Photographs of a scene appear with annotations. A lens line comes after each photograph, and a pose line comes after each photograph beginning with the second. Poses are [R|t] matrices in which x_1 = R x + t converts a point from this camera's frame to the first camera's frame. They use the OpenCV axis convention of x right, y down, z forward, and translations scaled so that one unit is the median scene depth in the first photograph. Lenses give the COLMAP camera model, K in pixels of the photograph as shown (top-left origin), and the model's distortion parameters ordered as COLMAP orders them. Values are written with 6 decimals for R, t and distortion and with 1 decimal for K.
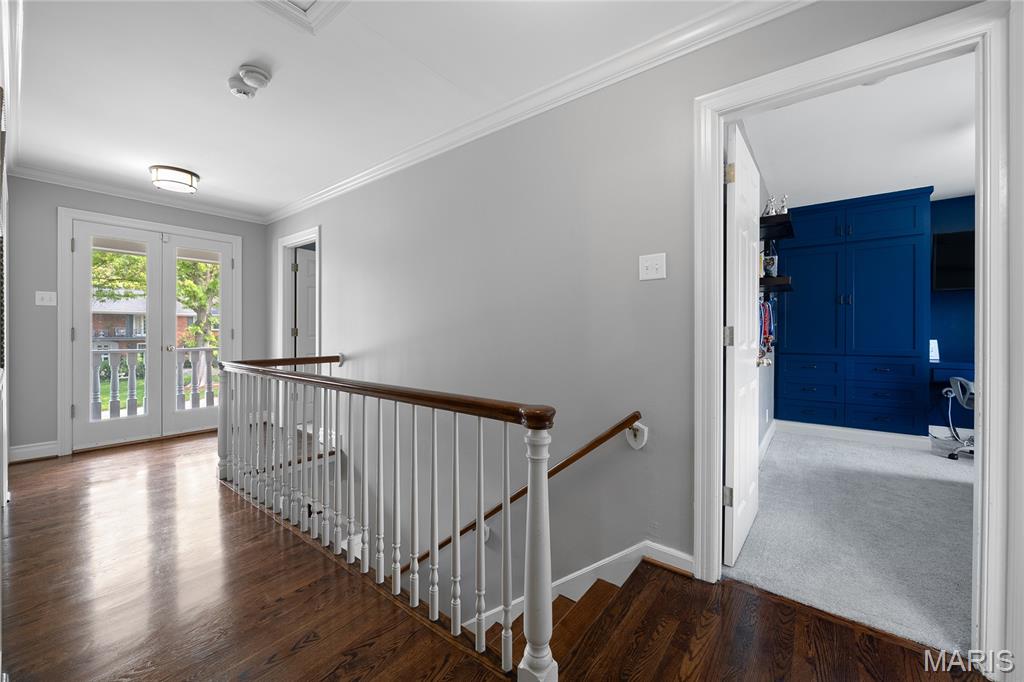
lens RADIAL K [[395.0, 0, 510.0], [0, 395.0, 332.0], [0, 0, 1]] dist [0.006574, -0.000778]
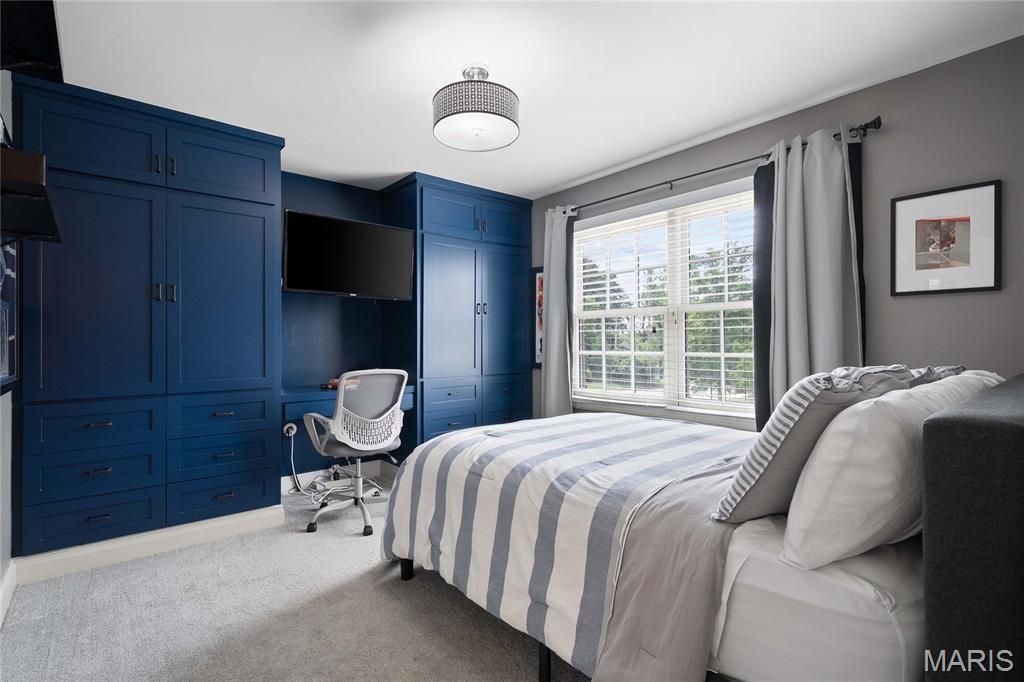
lens RADIAL K [[481.1, 0, 510.9], [0, 481.1, 340.9], [0, 0, 1]] dist [0.000691, 0.000054]
pose [[0.199433, 0.001910, 0.979910, 0.296481], [0.007954, 0.999962, -0.003568, -0.009941], [-0.979879, 0.008505, 0.199411, 0.411274]]
